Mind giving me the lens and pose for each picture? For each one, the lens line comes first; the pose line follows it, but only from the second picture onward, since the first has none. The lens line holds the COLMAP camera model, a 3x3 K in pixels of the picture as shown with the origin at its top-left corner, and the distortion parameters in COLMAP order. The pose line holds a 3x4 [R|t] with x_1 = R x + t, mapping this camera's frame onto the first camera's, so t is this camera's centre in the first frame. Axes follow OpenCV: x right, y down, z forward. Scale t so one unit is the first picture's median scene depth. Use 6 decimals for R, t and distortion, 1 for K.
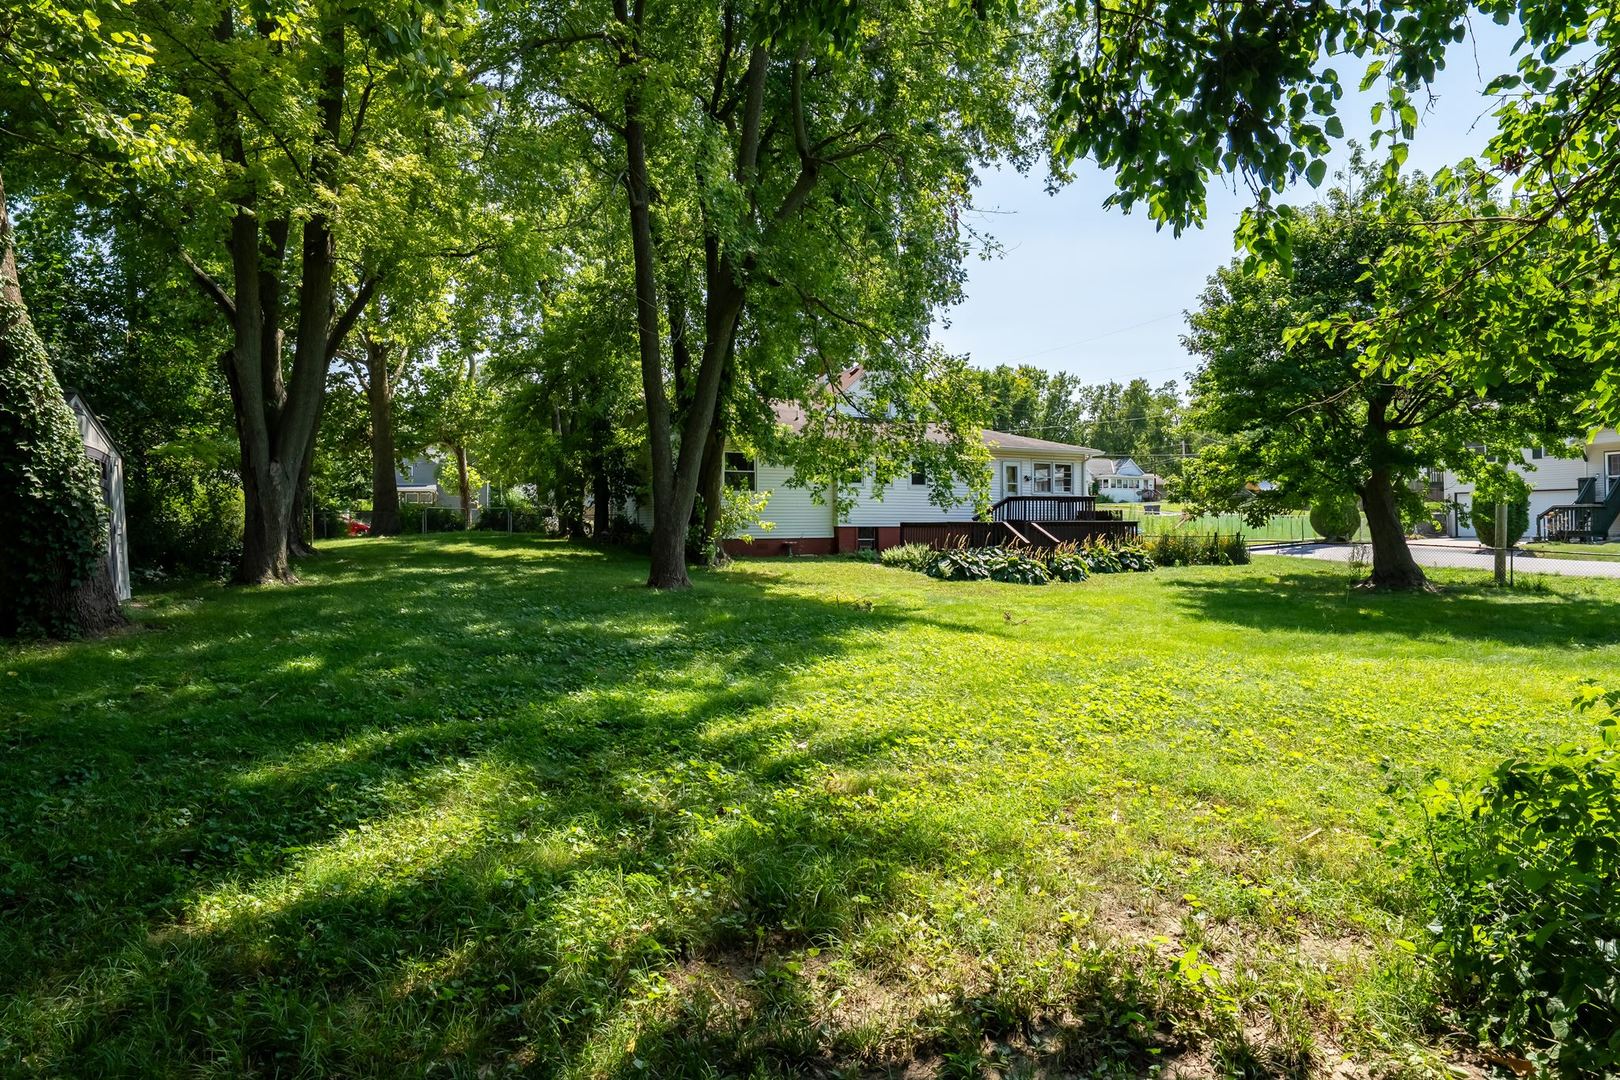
lens RADIAL K [[836.4, 0, 812.9], [0, 836.4, 530.4], [0, 0, 1]] dist [-0.003101, -0.000228]
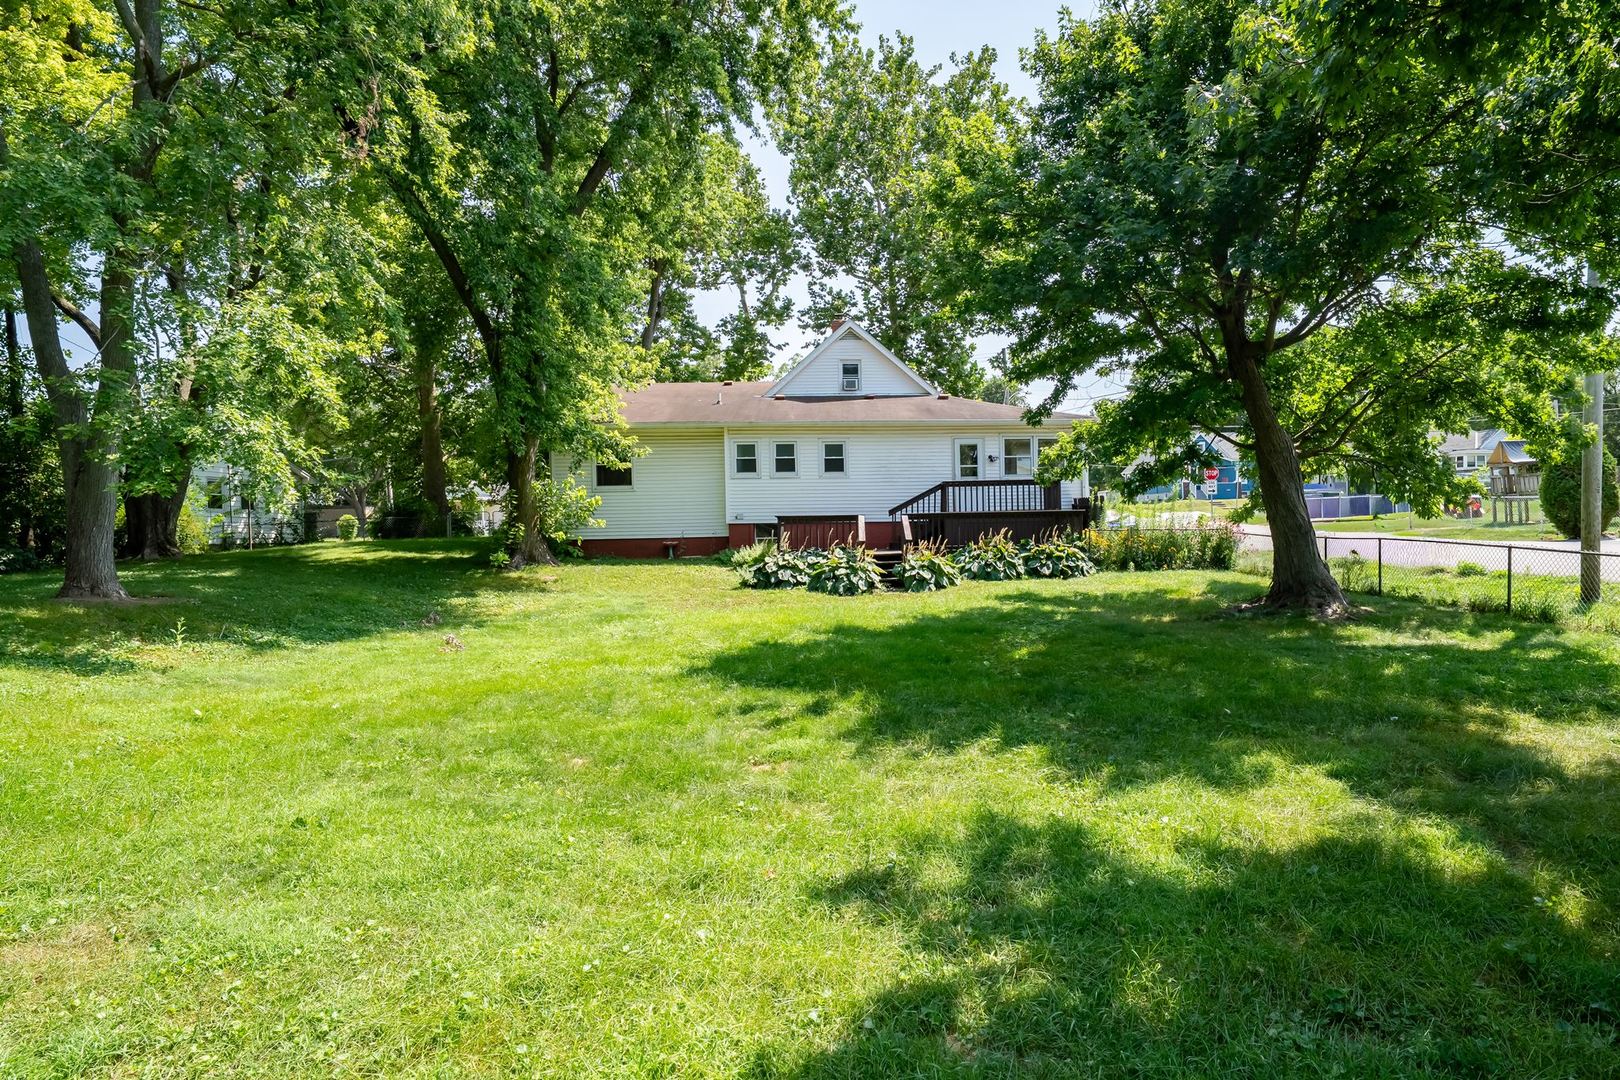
lens RADIAL K [[836.4, 0, 811.8], [0, 836.4, 547.4], [0, 0, 1]] dist [-0.003101, -0.000228]
pose [[0.925671, -0.005144, -0.378293, 0.467404], [0.013563, 0.999716, 0.019596, 0.004338], [0.378085, -0.023270, 0.925478, 0.238327]]
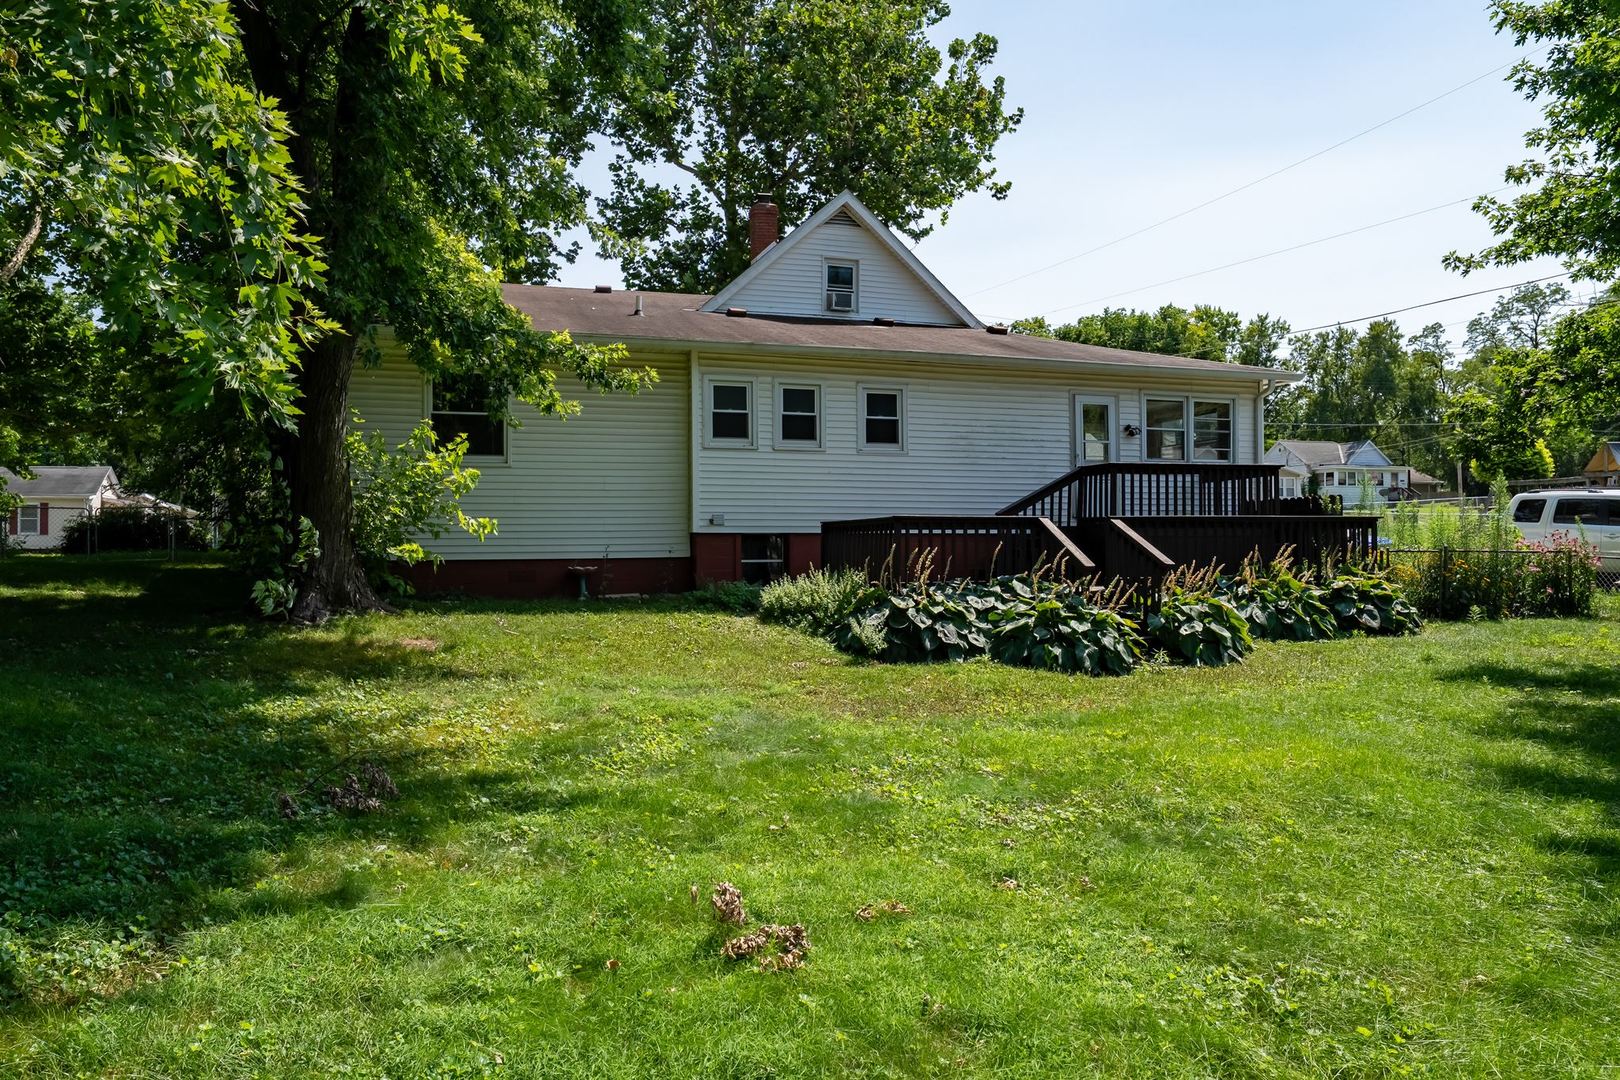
lens RADIAL K [[1132.9, 0, 805.3], [0, 1132.9, 546.1], [0, 0, 1]] dist [0.013695, 0.002692]
pose [[0.995063, -0.004691, -0.099138, 0.160577], [0.004005, 0.999967, -0.007120, 0.007657], [0.099168, 0.006688, 0.995048, 0.405838]]
